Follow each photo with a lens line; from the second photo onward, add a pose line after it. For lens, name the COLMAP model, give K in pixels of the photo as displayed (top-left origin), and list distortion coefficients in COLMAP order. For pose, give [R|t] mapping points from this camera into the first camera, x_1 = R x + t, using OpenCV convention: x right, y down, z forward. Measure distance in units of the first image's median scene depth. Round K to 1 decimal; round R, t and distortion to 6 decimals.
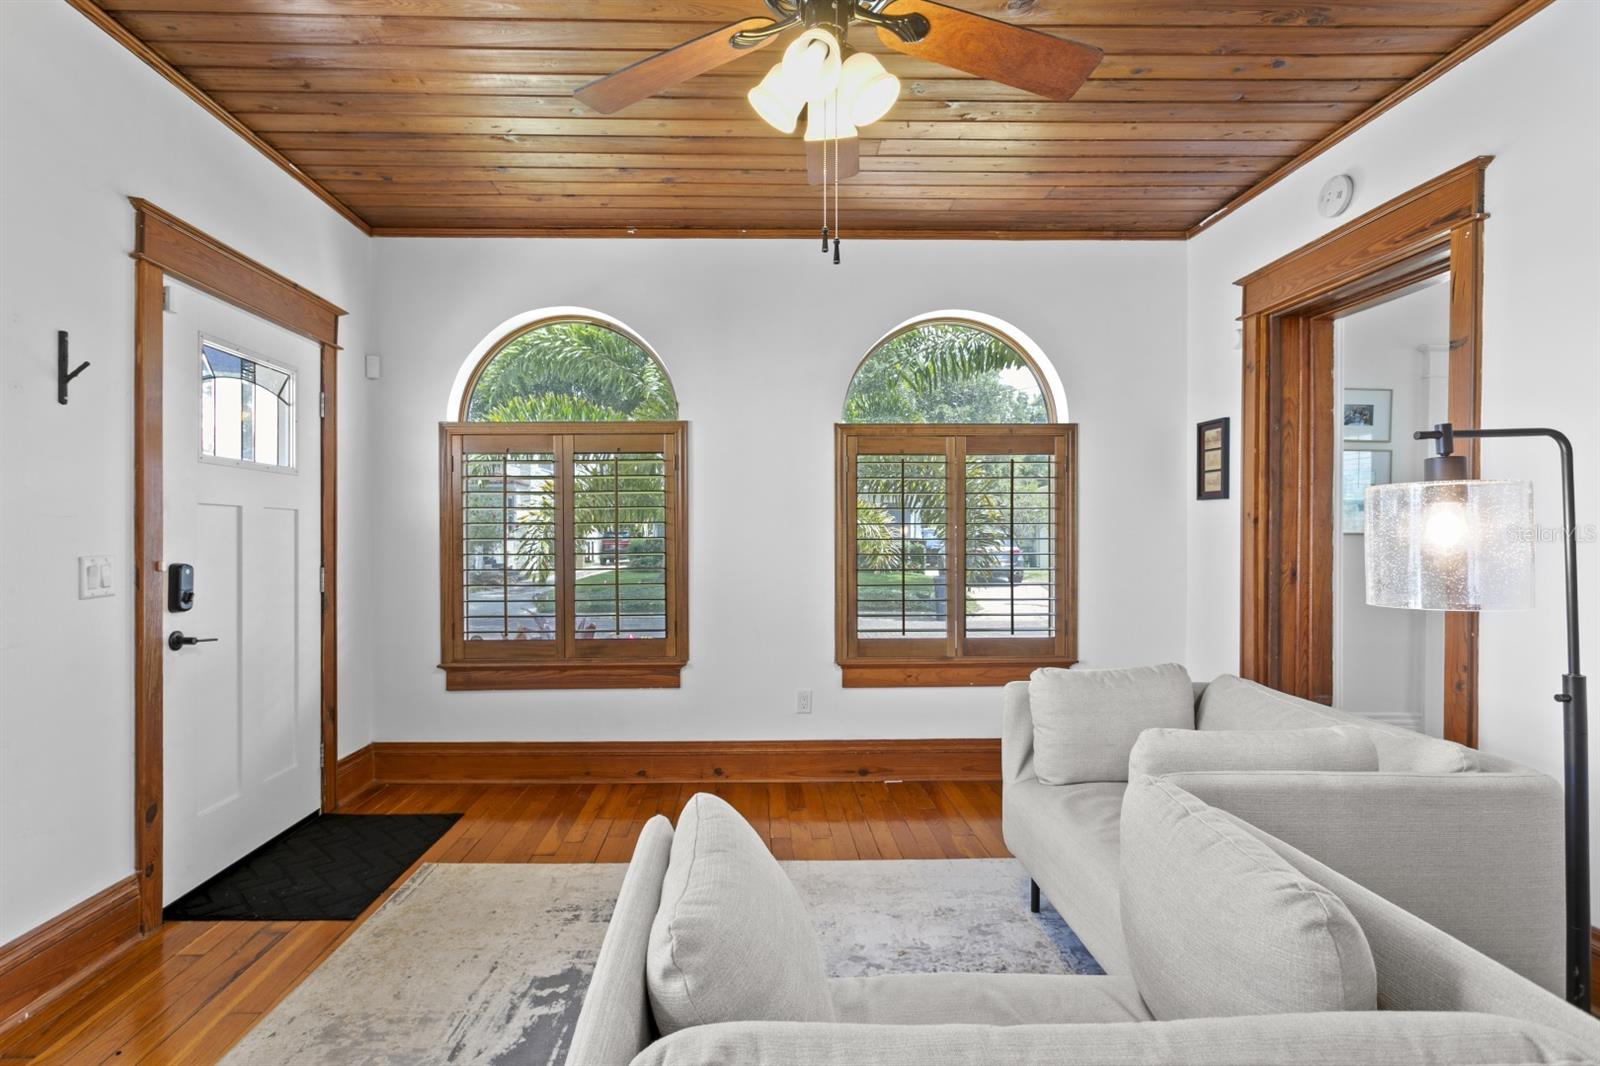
lens RADIAL K [[764.5, 0, 776.9], [0, 764.5, 534.3], [0, 0, 1]] dist [-0.000215, -0.000246]
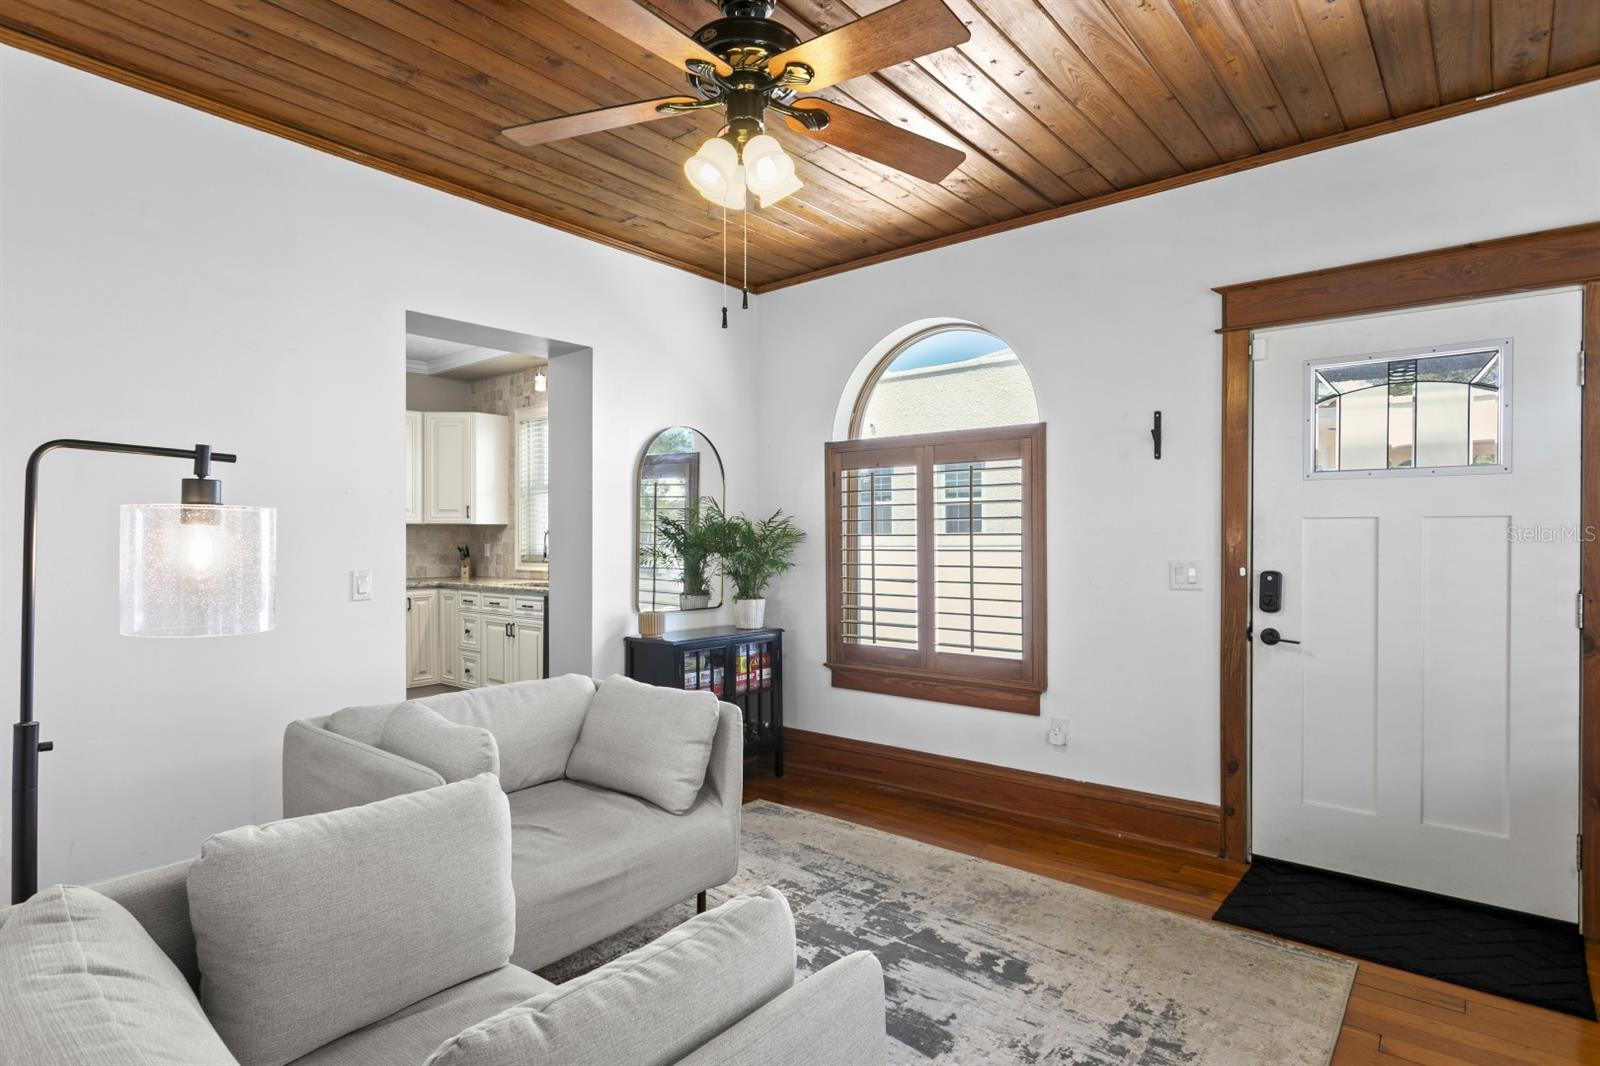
lens RADIAL K [[837.4, 0, 777.0], [0, 837.4, 537.1], [0, 0, 1]] dist [-0.003145, 0.000744]
pose [[-0.669930, 0.000036, -0.742424, 0.747624], [0.000030, 1.000000, 0.000022, -0.014728], [0.742424, -0.000008, -0.669930, 1.444637]]
